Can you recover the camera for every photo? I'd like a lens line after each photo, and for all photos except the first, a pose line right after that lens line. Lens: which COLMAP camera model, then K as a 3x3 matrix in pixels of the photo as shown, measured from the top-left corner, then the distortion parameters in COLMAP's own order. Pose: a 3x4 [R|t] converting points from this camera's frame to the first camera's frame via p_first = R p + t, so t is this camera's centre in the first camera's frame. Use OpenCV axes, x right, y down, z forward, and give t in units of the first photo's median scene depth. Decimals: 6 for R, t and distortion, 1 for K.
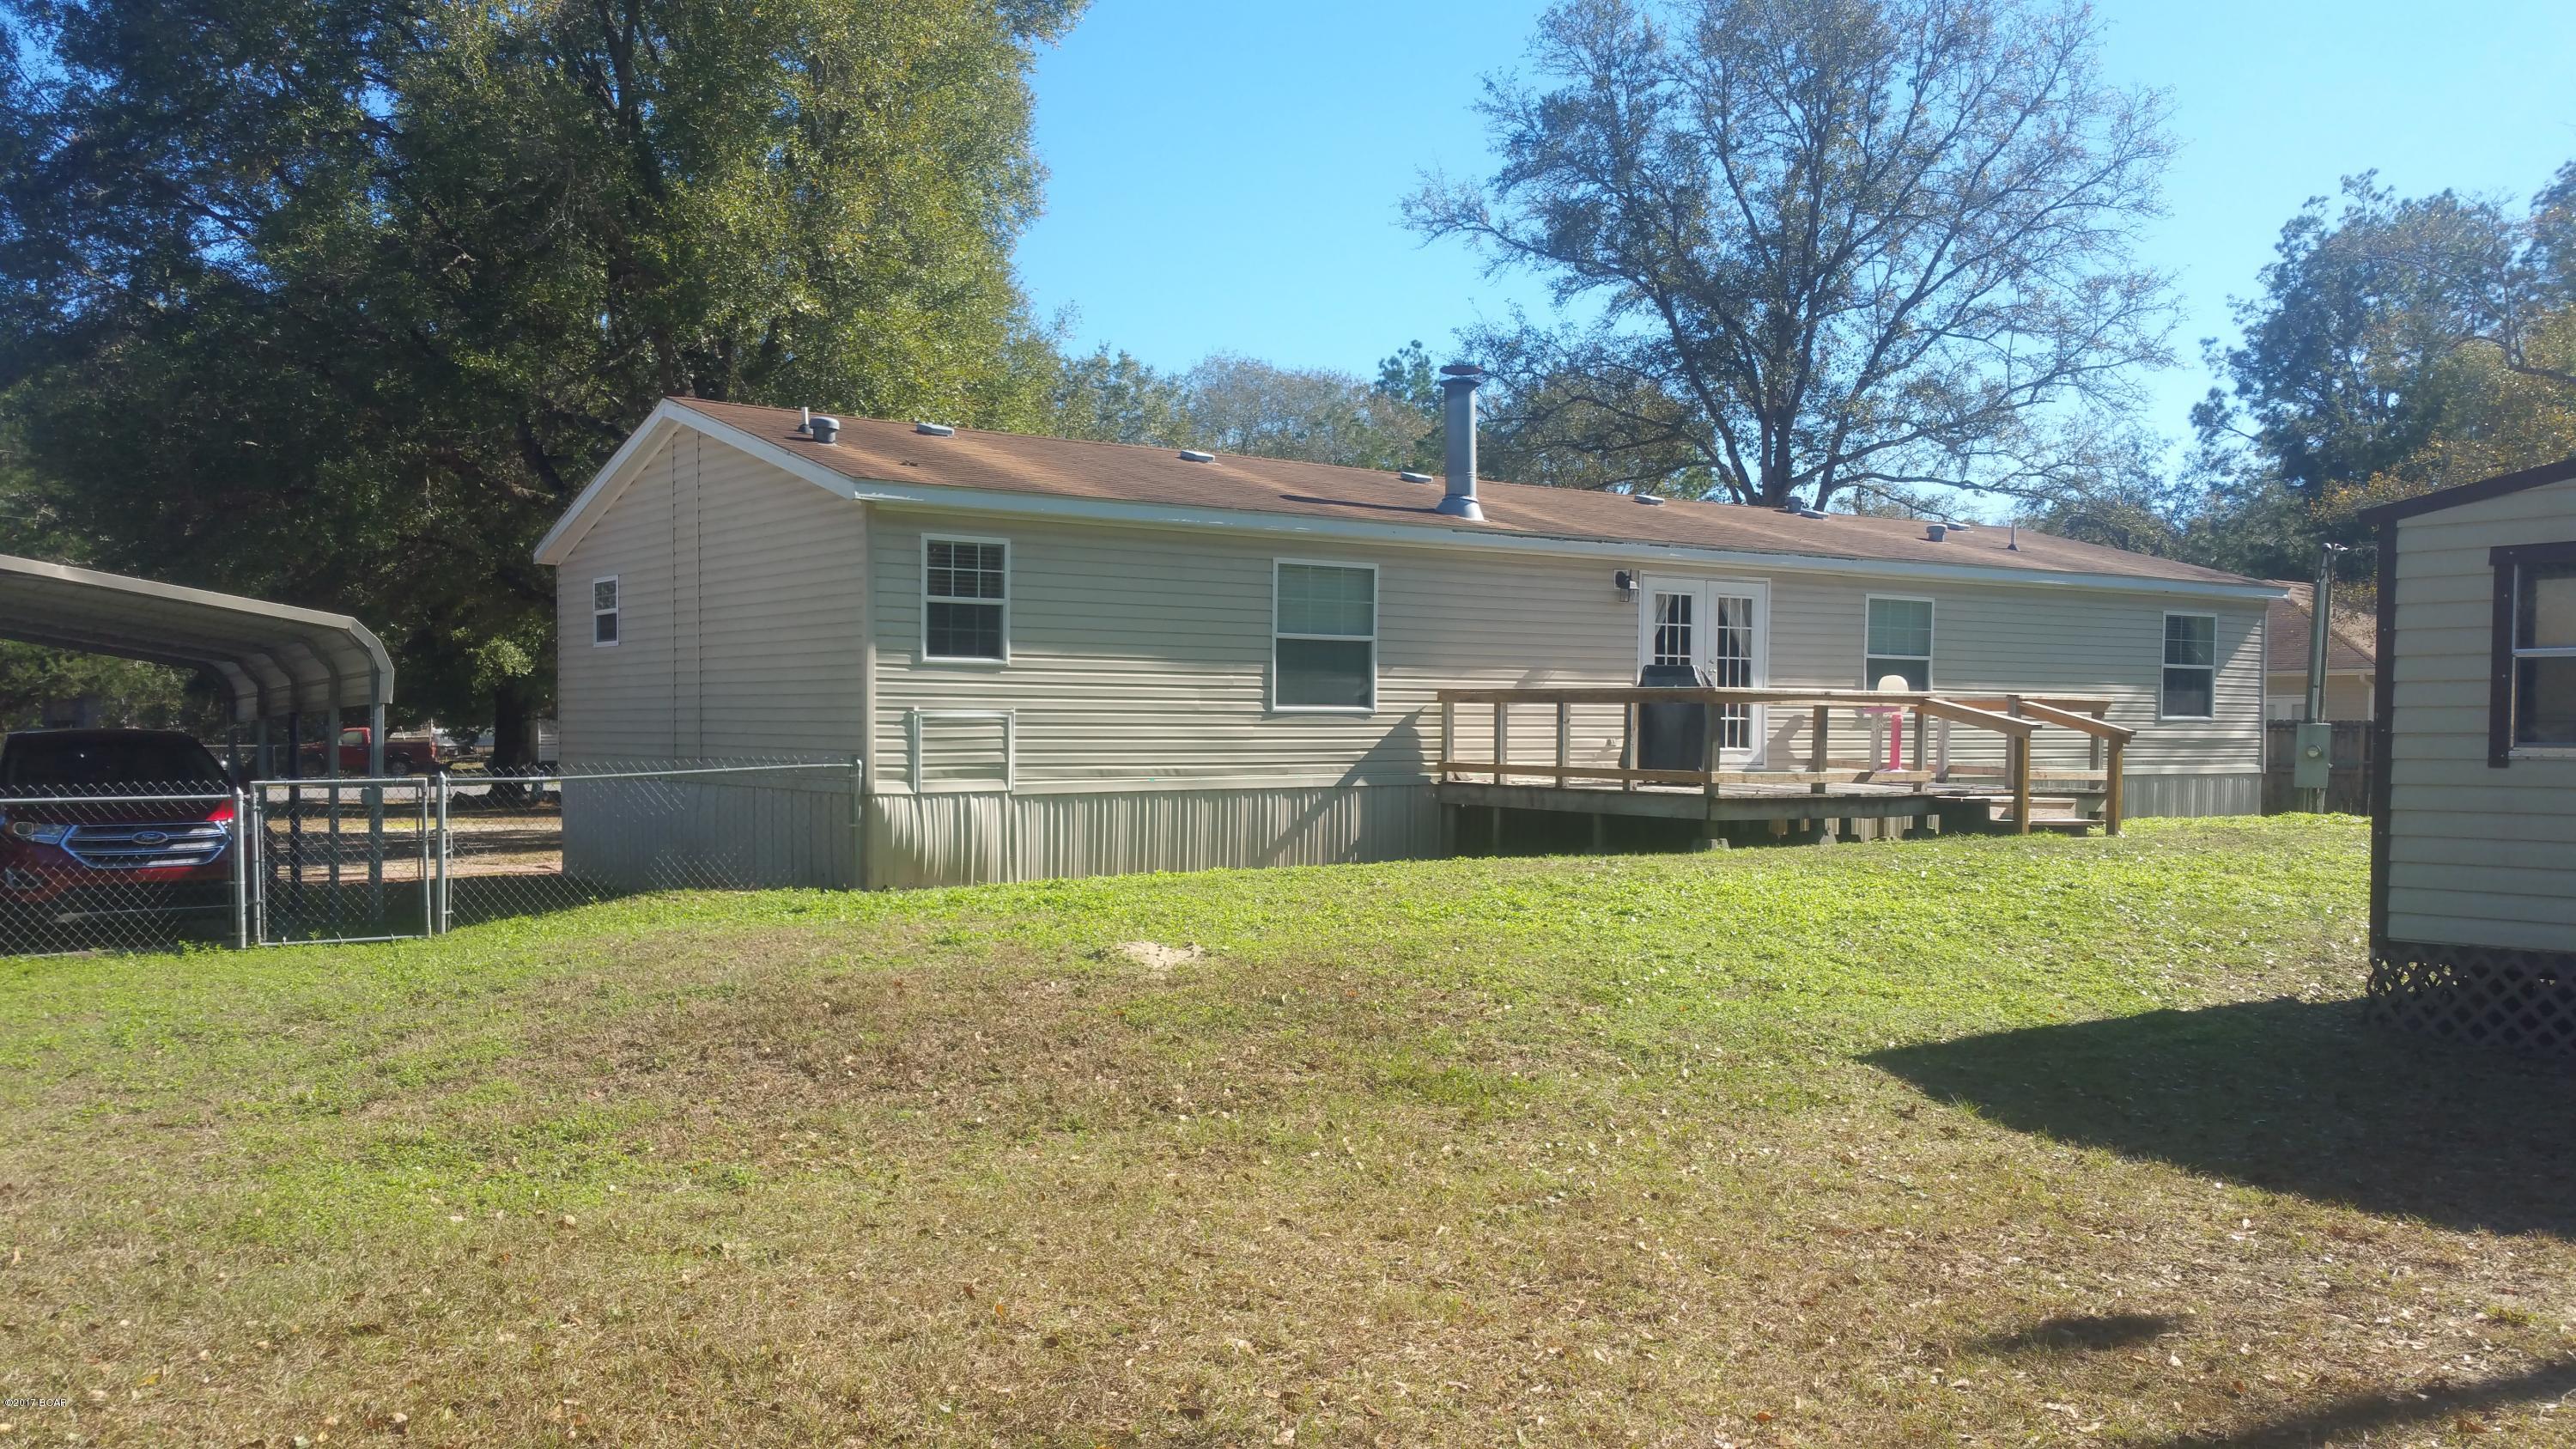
lens RADIAL K [[2060.2, 0, 1292.1], [0, 2060.2, 789.1], [0, 0, 1]] dist [0.111086, -0.179052]
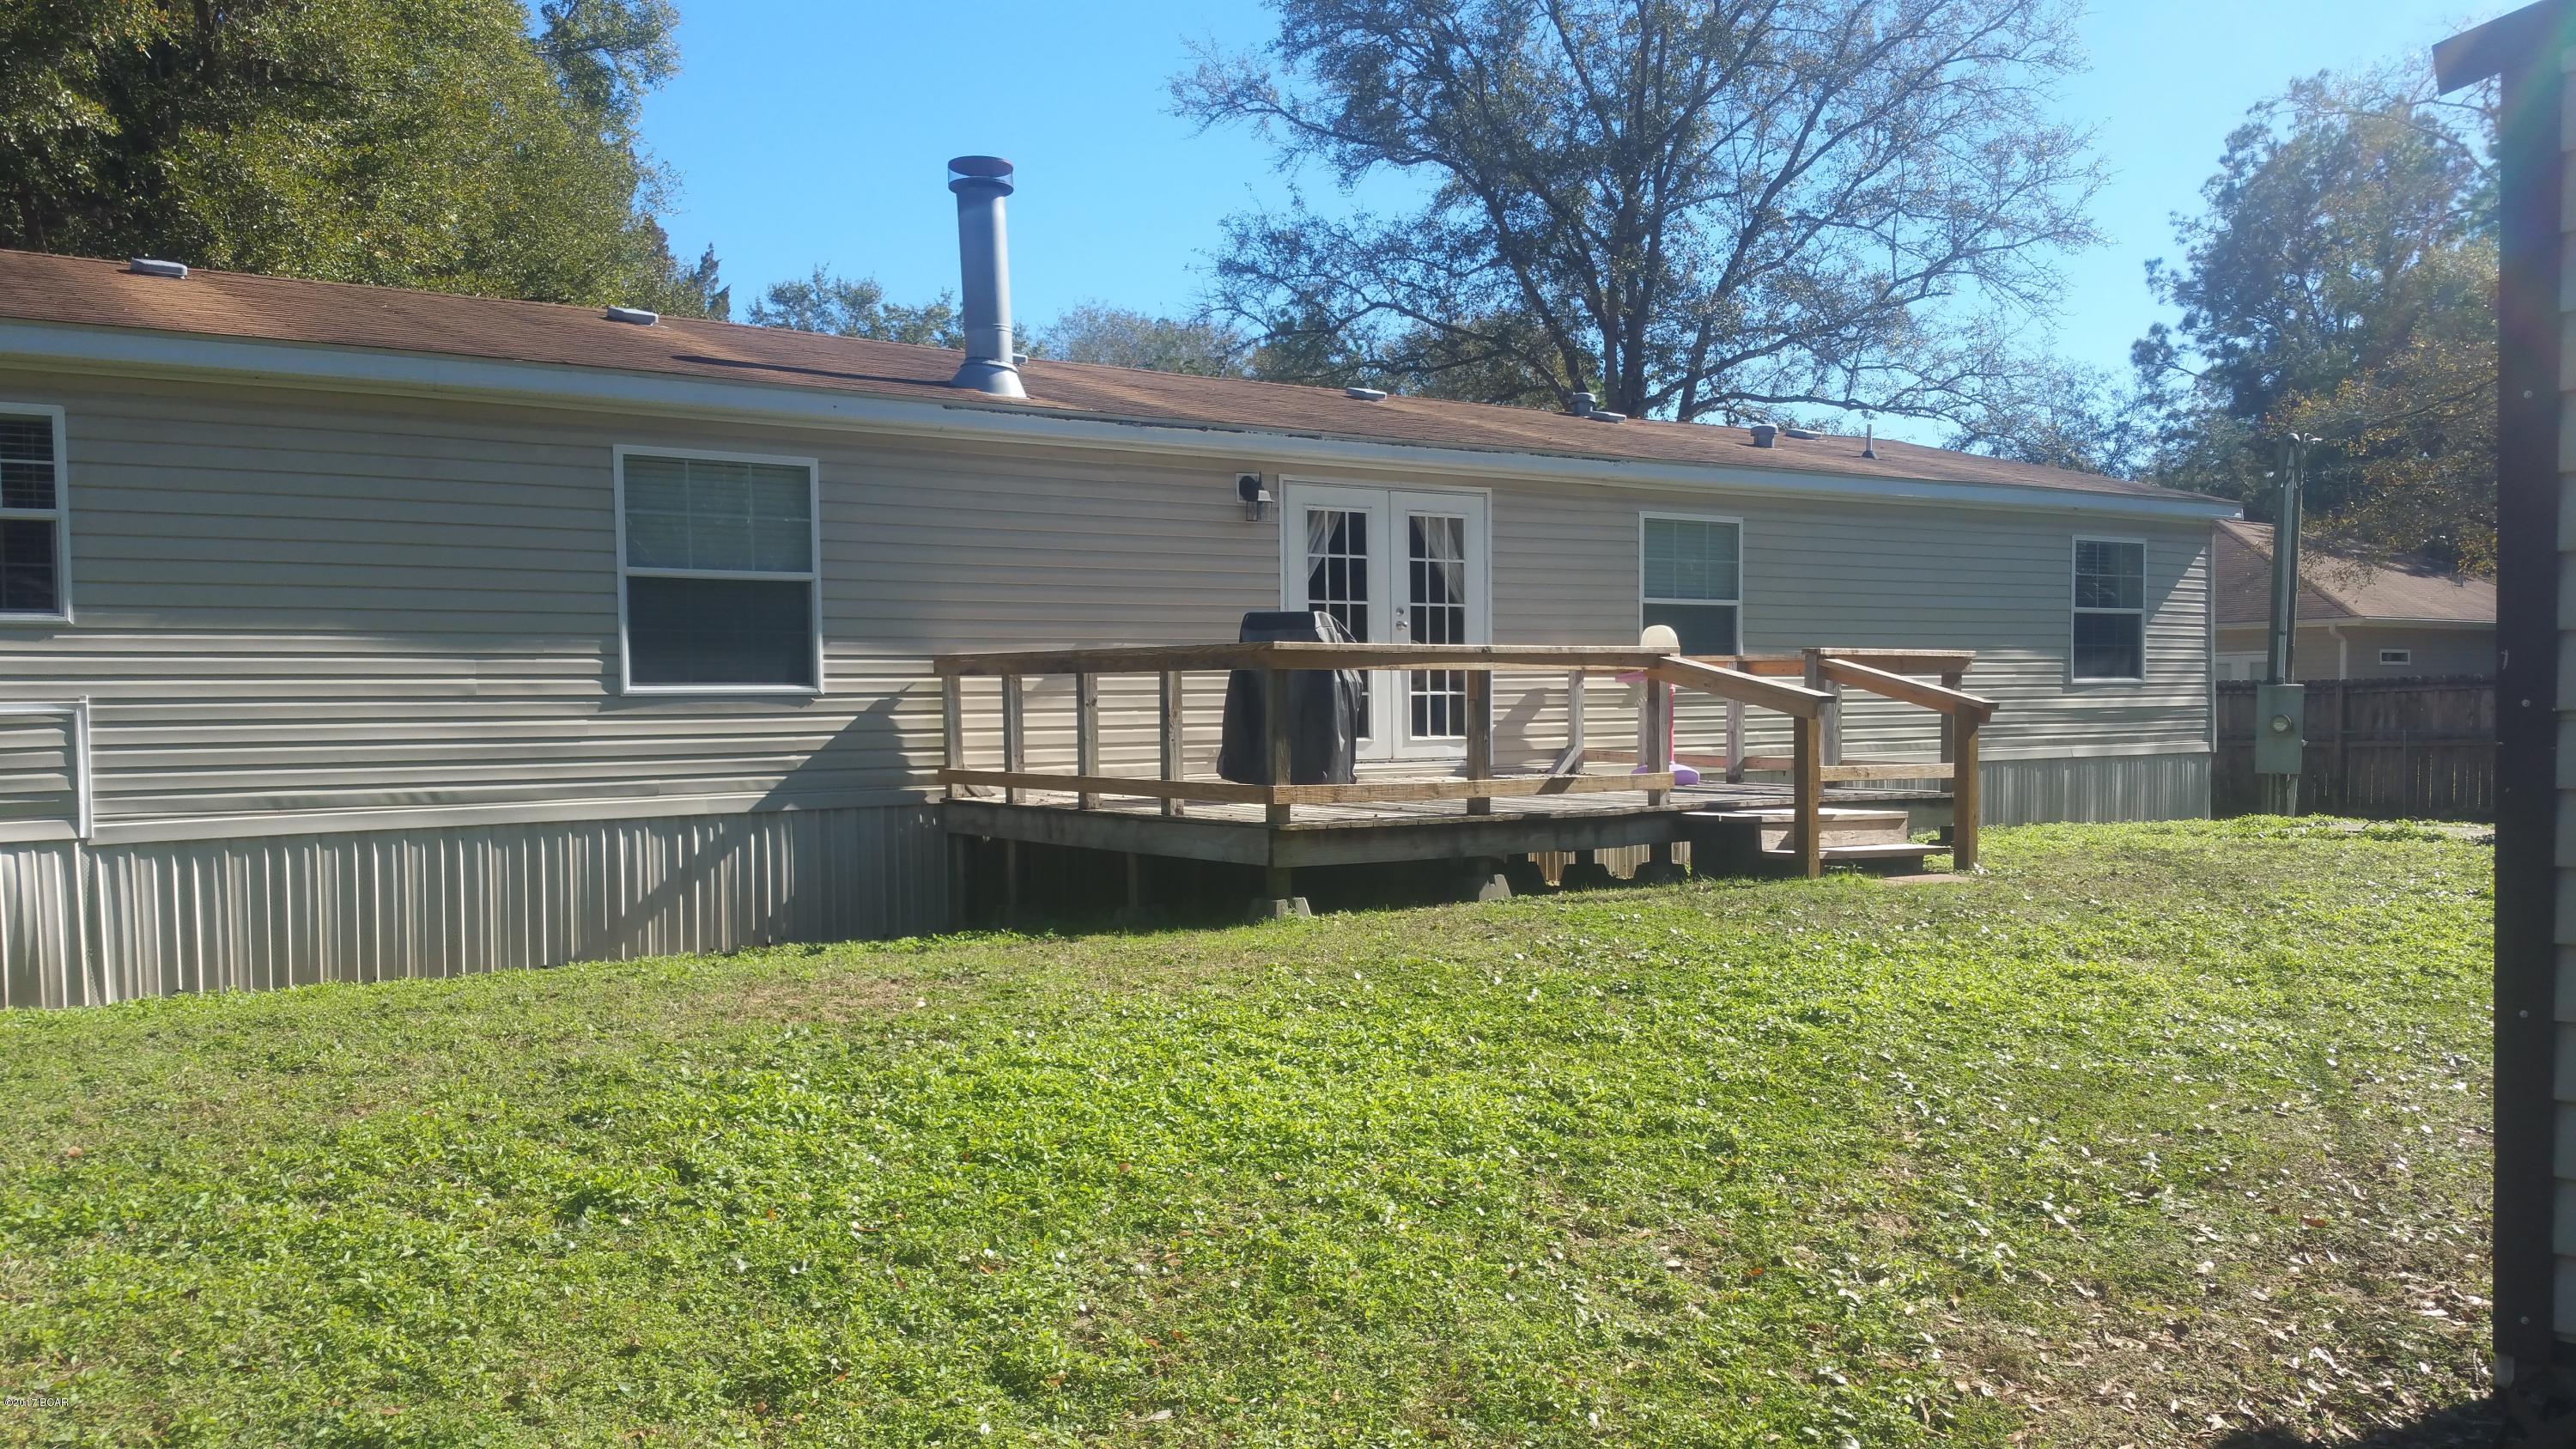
lens RADIAL K [[2060.2, 0, 1258.5], [0, 2060.2, 770.3], [0, 0, 1]] dist [0.111086, -0.179052]
pose [[0.999825, -0.018350, 0.003665, 0.121992], [0.018344, 0.999831, 0.001457, -0.008506], [-0.003691, -0.001390, 0.999992, 0.256343]]
